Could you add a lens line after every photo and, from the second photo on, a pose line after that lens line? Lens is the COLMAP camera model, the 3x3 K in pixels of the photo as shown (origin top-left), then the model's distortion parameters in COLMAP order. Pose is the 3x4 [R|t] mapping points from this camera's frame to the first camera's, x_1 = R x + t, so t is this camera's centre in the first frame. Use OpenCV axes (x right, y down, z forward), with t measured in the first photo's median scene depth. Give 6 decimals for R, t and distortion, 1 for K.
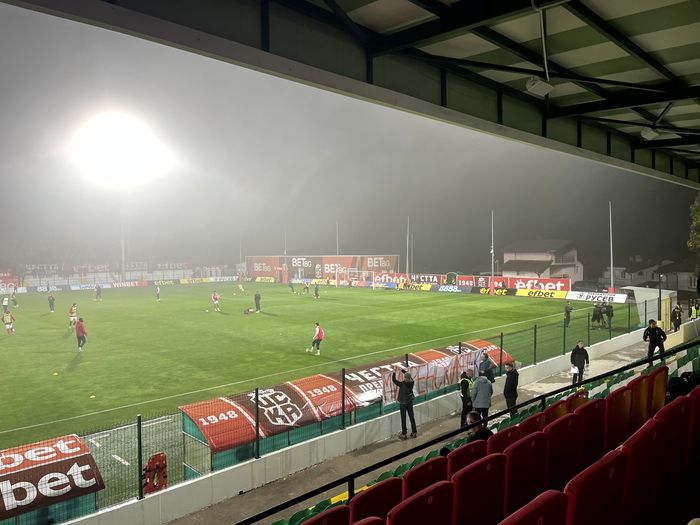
lens RADIAL K [[531.2, 0, 359.9], [0, 531.2, 268.2], [0, 0, 1]] dist [0.030072, -0.073495]
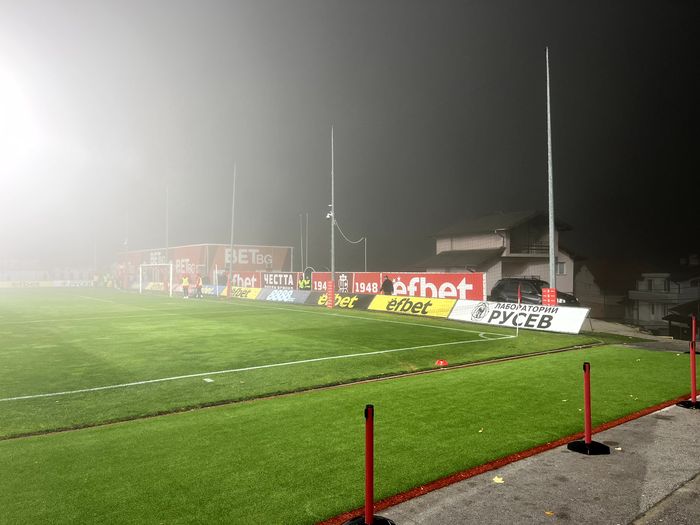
lens RADIAL K [[531.2, 0, 351.7], [0, 531.2, 263.6], [0, 0, 1]] dist [0.030072, -0.073495]
pose [[0.992159, 0.011555, -0.124445, 0.277082], [-0.017233, 0.998854, -0.044645, 0.027157], [0.123786, 0.046439, 0.991222, 0.457415]]
